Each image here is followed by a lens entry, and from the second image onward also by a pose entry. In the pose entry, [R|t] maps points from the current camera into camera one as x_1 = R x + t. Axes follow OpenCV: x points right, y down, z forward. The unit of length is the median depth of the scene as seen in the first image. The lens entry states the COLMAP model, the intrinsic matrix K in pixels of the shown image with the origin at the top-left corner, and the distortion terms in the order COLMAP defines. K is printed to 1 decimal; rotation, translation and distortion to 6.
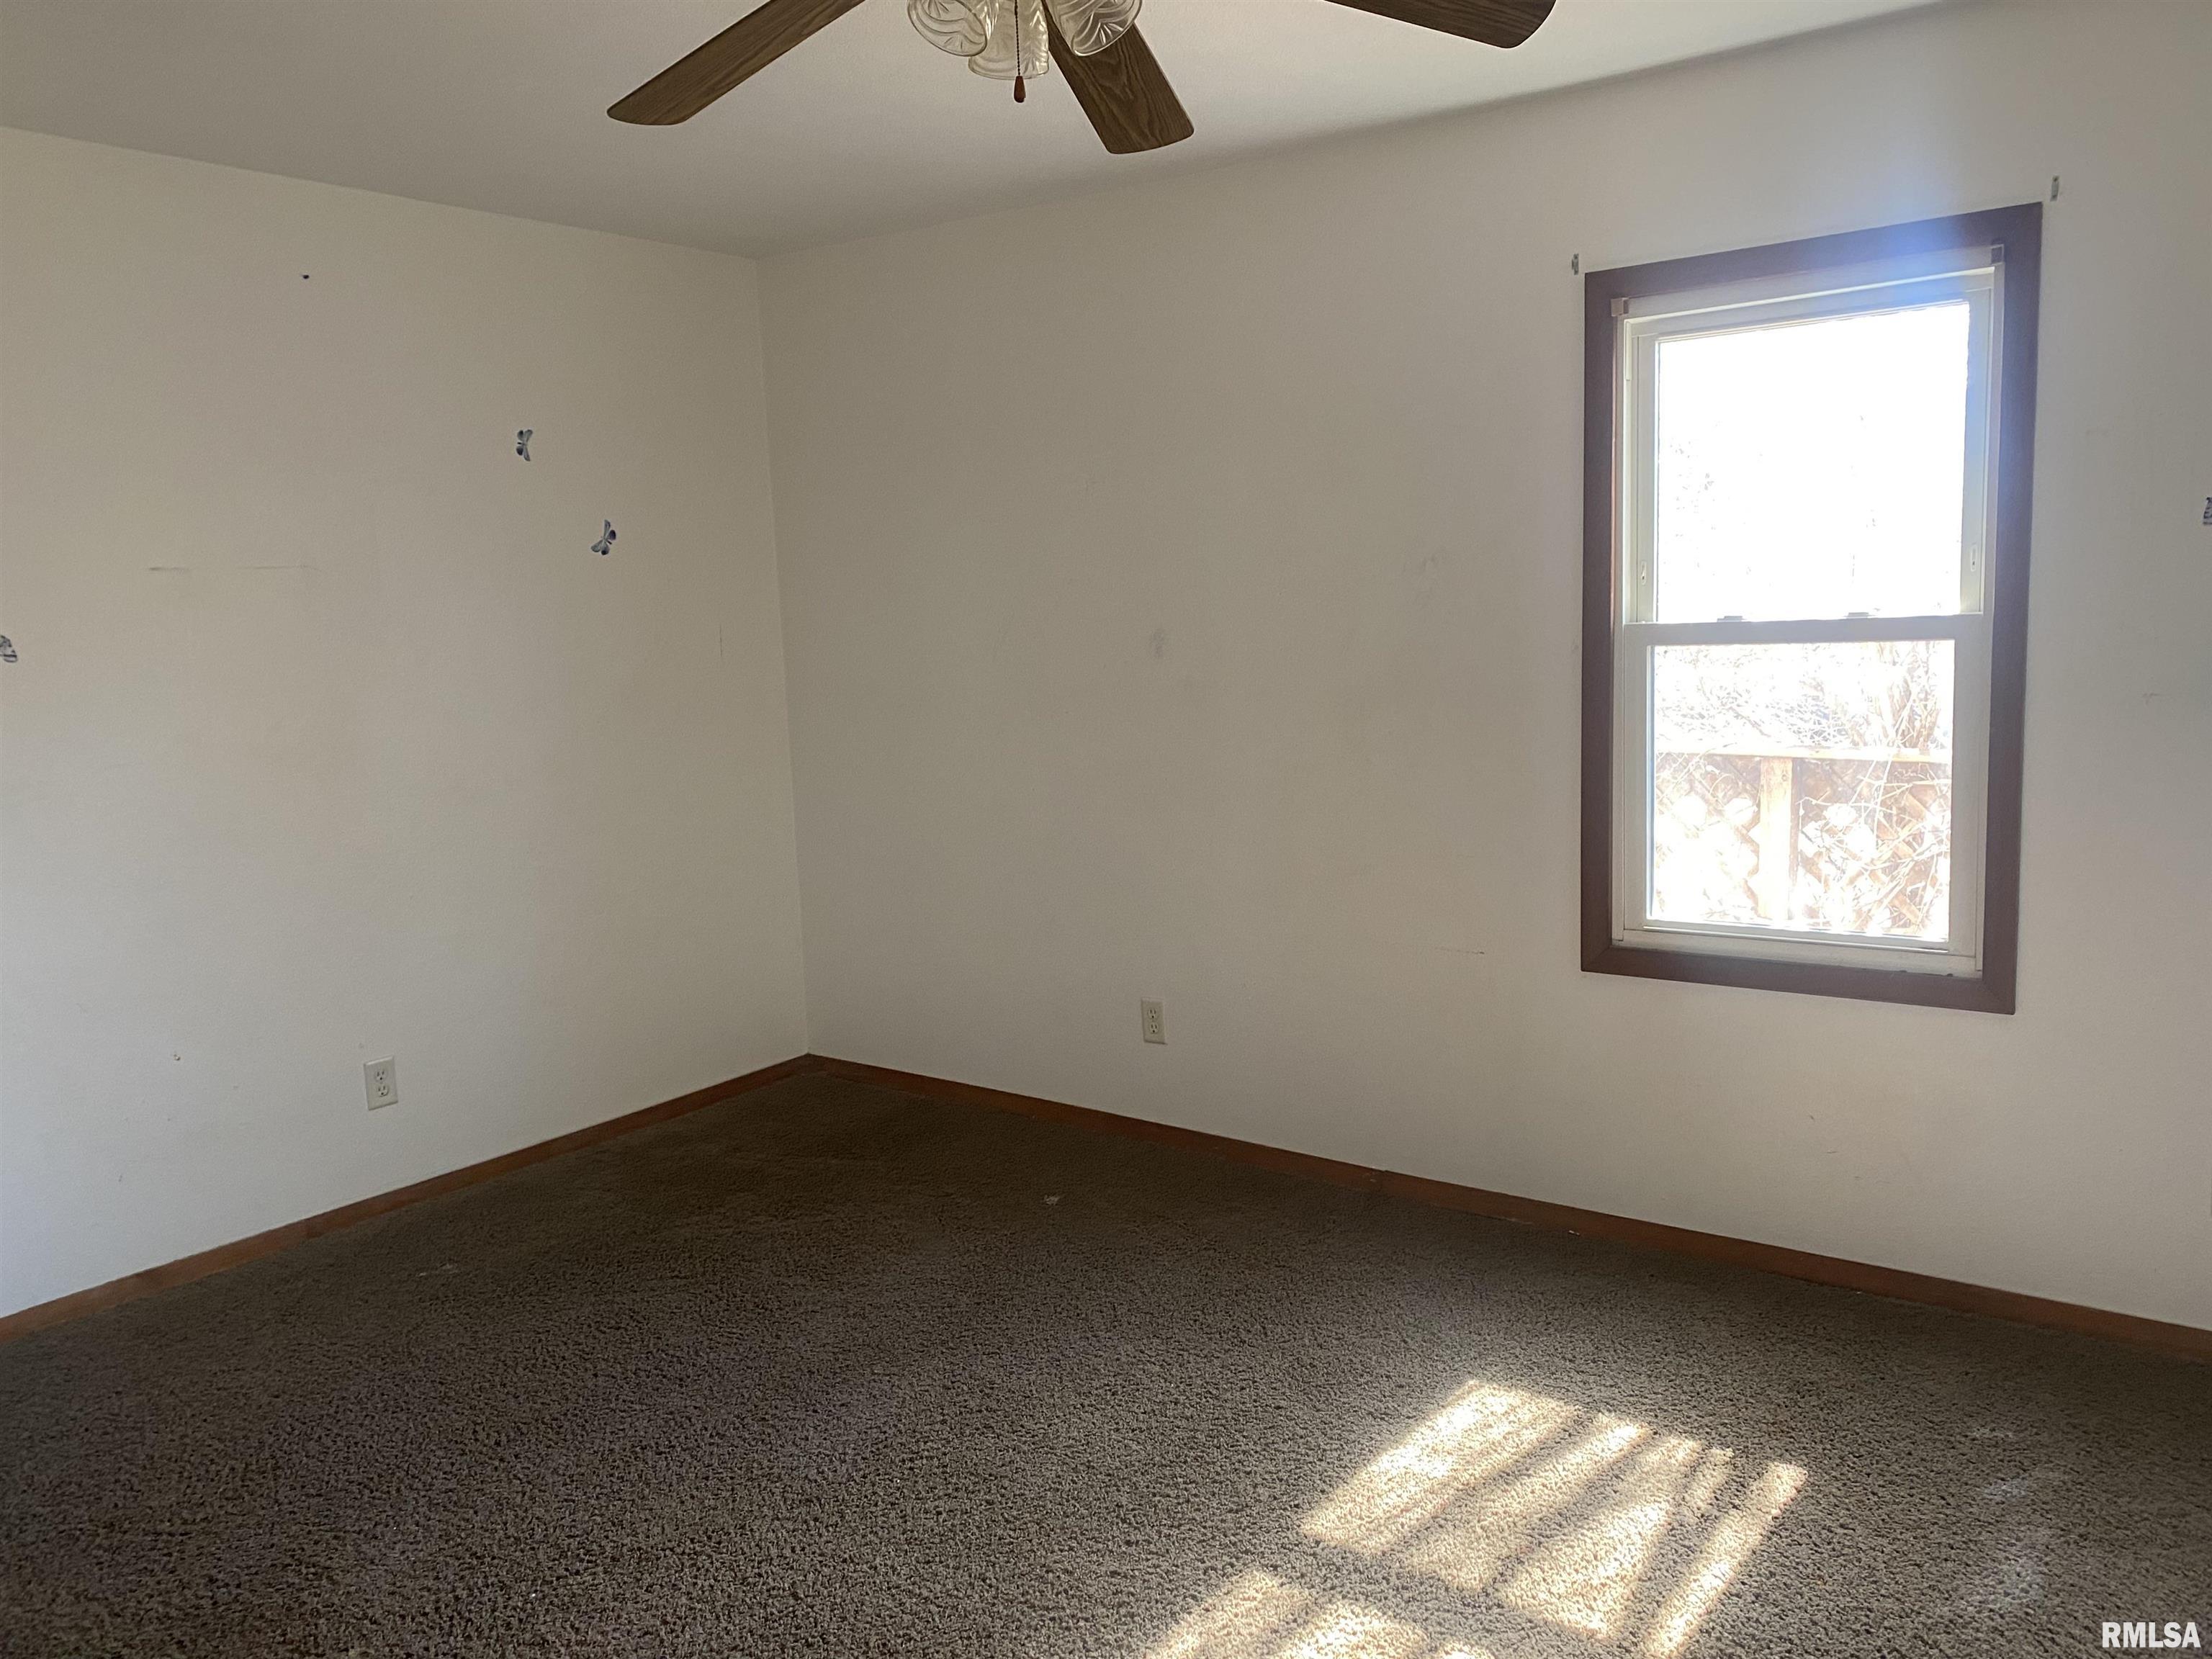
lens RADIAL K [[1683.0, 0, 1120.6], [0, 1683.0, 834.4], [0, 0, 1]] dist [0.054668, -0.059428]
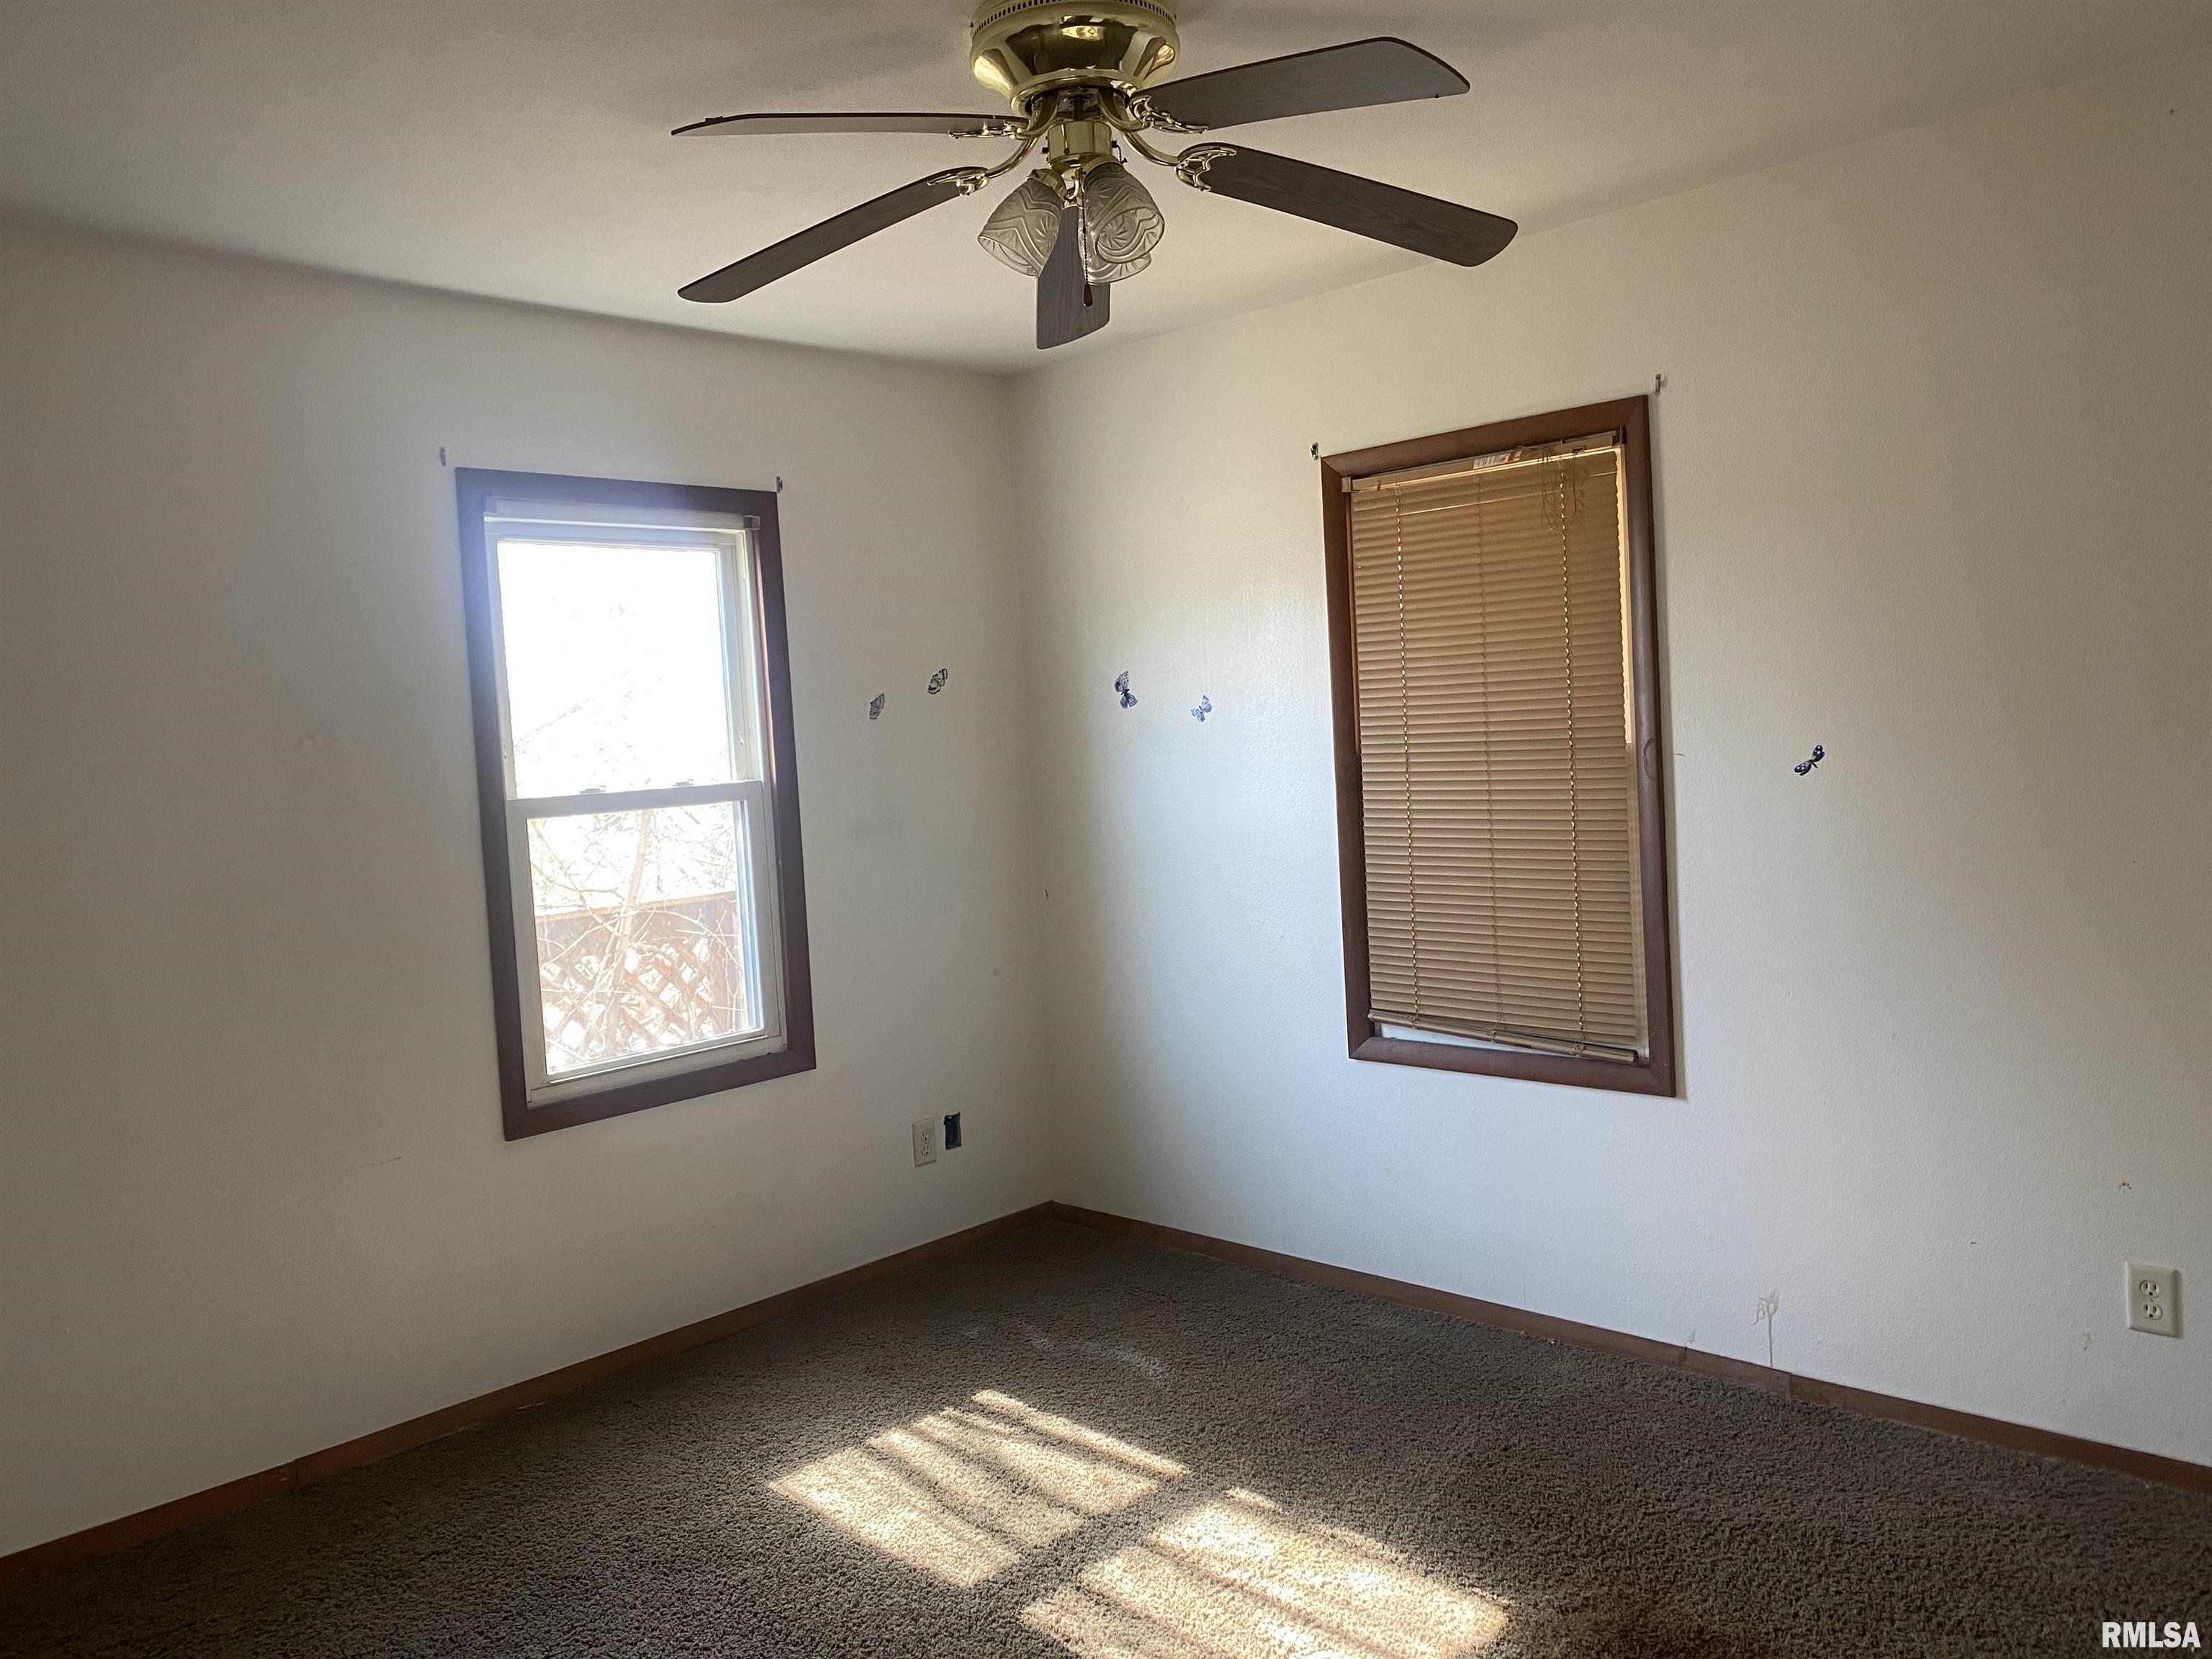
lens RADIAL K [[1683.0, 0, 1120.6], [0, 1683.0, 834.4], [0, 0, 1]] dist [0.054668, -0.059428]
pose [[0.116737, -0.038415, 0.992420, -0.783763], [0.180211, 0.983483, 0.016872, -0.057681], [-0.976676, 0.176875, 0.121731, 0.560354]]
